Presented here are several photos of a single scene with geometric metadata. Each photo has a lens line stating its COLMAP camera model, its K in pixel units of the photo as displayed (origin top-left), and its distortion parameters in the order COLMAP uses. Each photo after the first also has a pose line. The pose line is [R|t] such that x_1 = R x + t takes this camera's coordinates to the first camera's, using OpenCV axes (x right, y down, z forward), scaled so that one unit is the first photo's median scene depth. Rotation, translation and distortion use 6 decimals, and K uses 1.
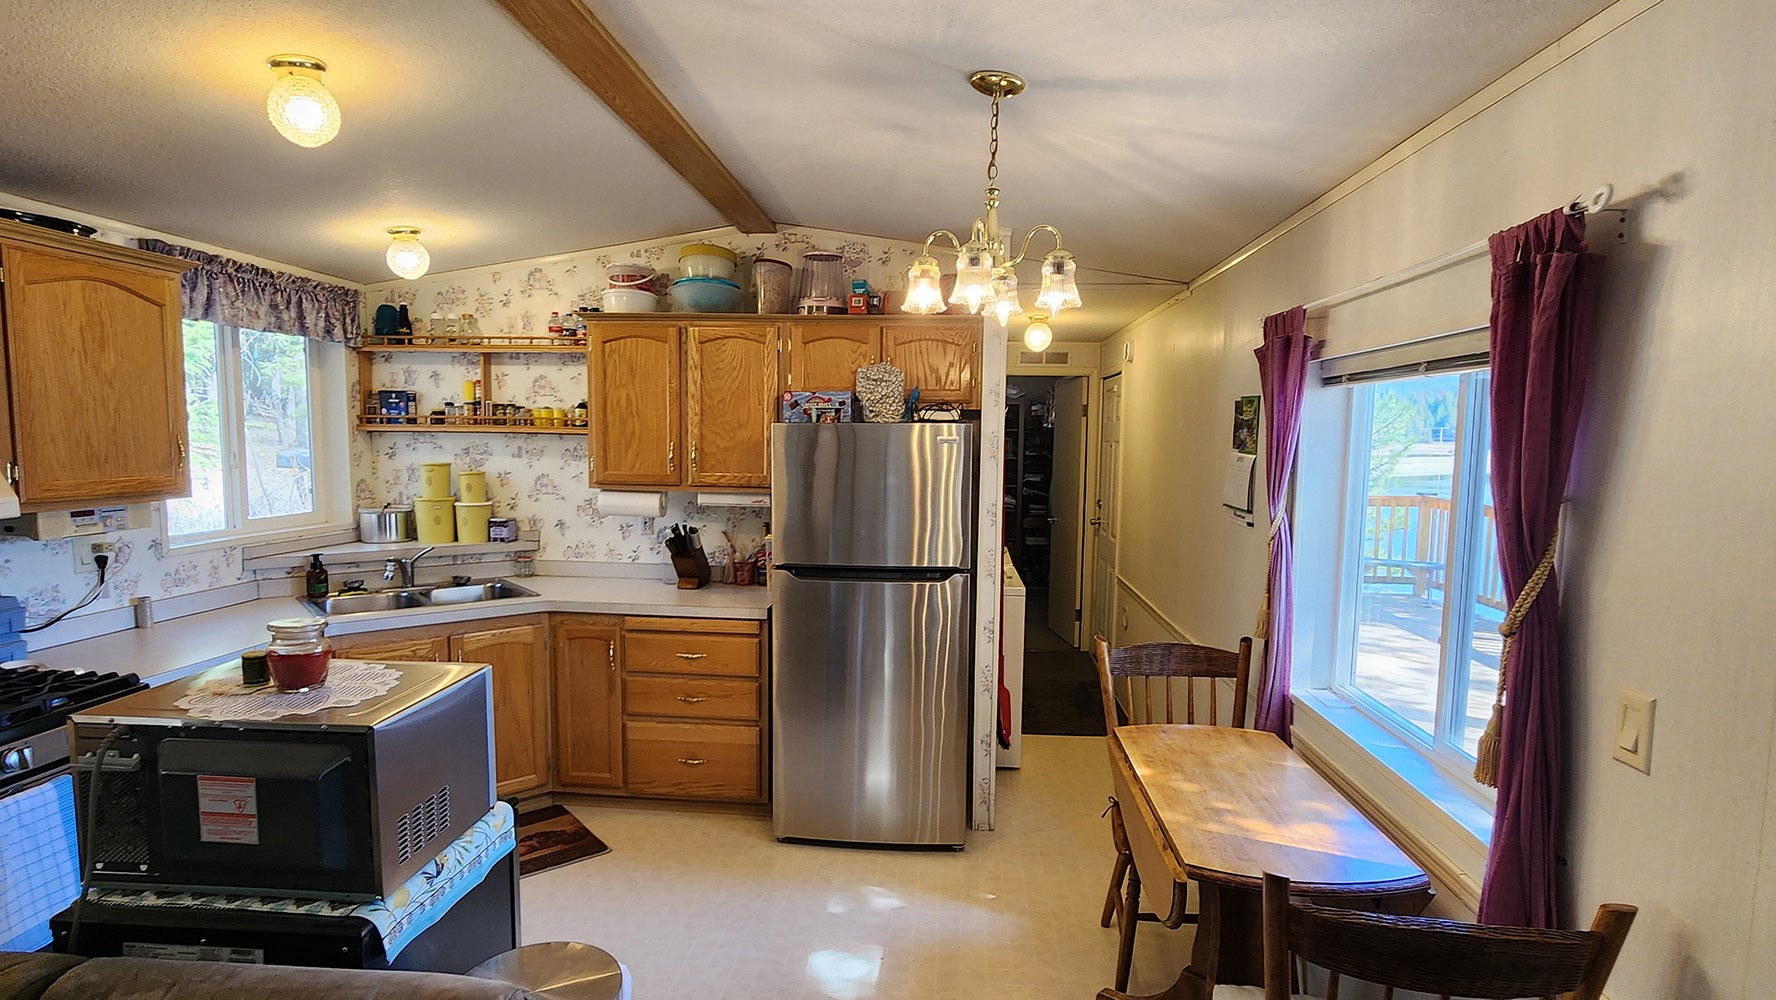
lens RADIAL K [[897.0, 0, 888.0], [0, 897.0, 500.0], [0, 0, 1]] dist [0.001698, 0.000612]
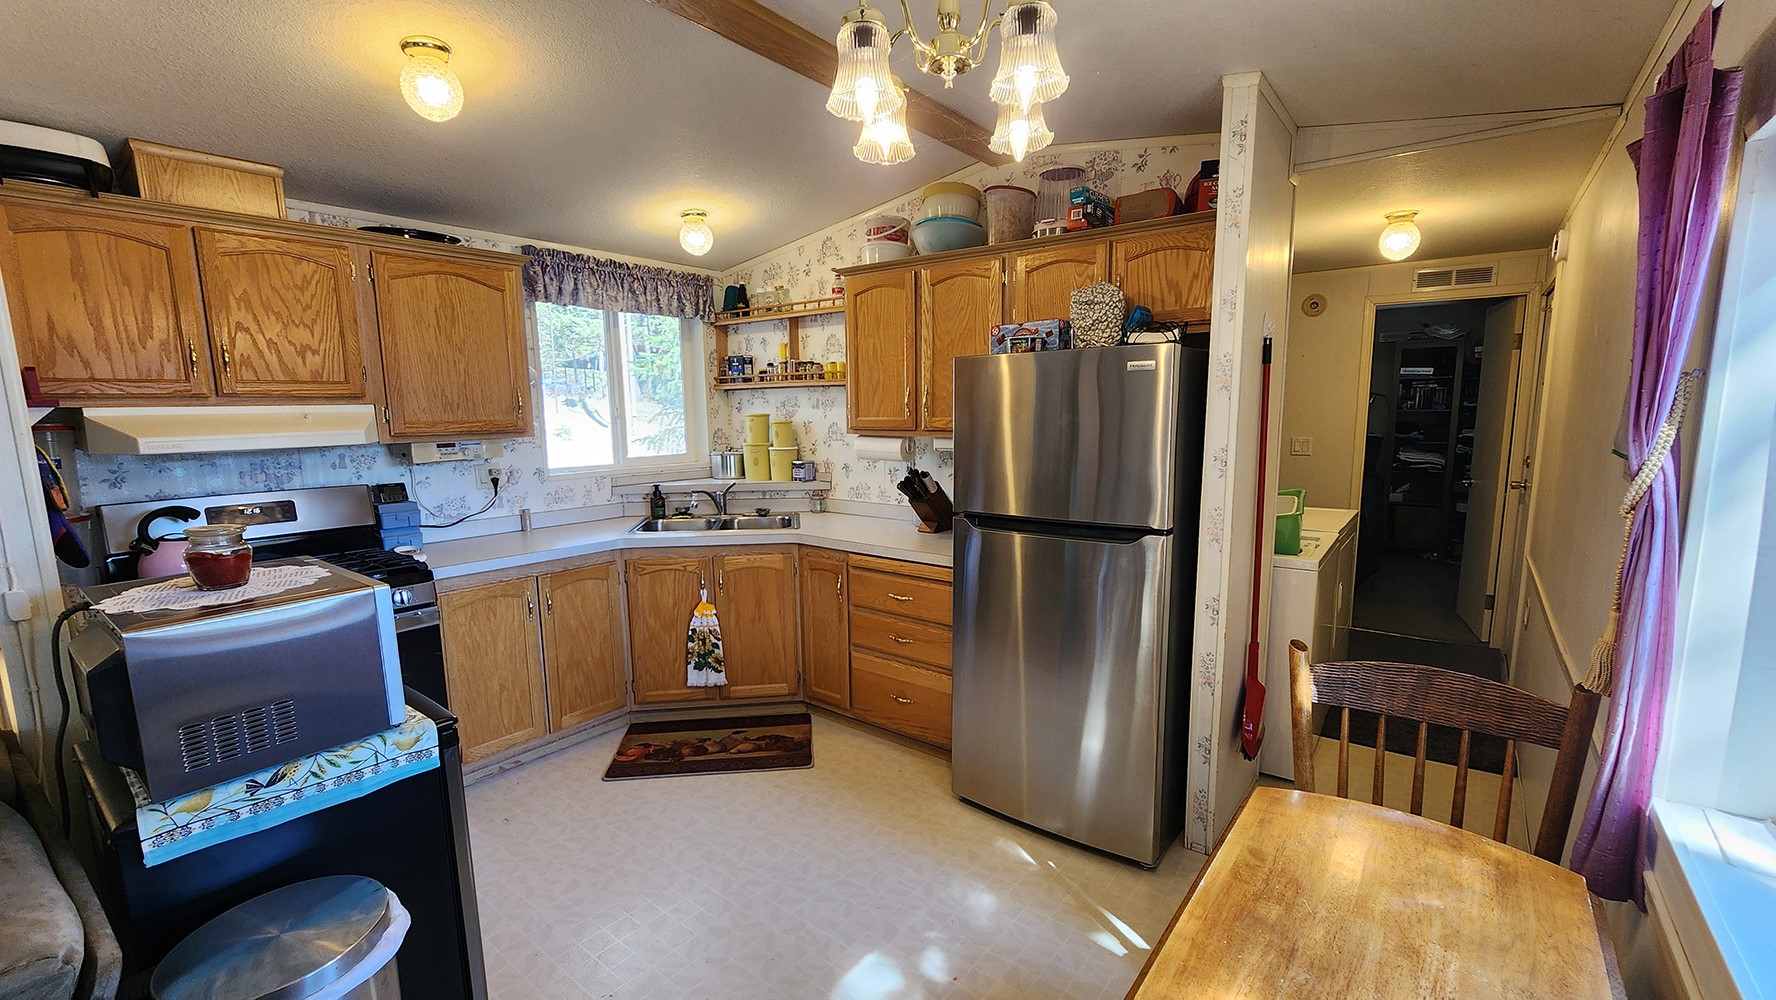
lens RADIAL K [[738.6, 0, 888.9], [0, 738.6, 506.4], [0, 0, 1]] dist [-0.002342, -0.000107]
pose [[0.833600, 0.050878, -0.550020, 0.210734], [-0.016641, 0.997610, 0.067061, 0.014245], [0.552117, -0.046749, 0.832455, 0.284223]]
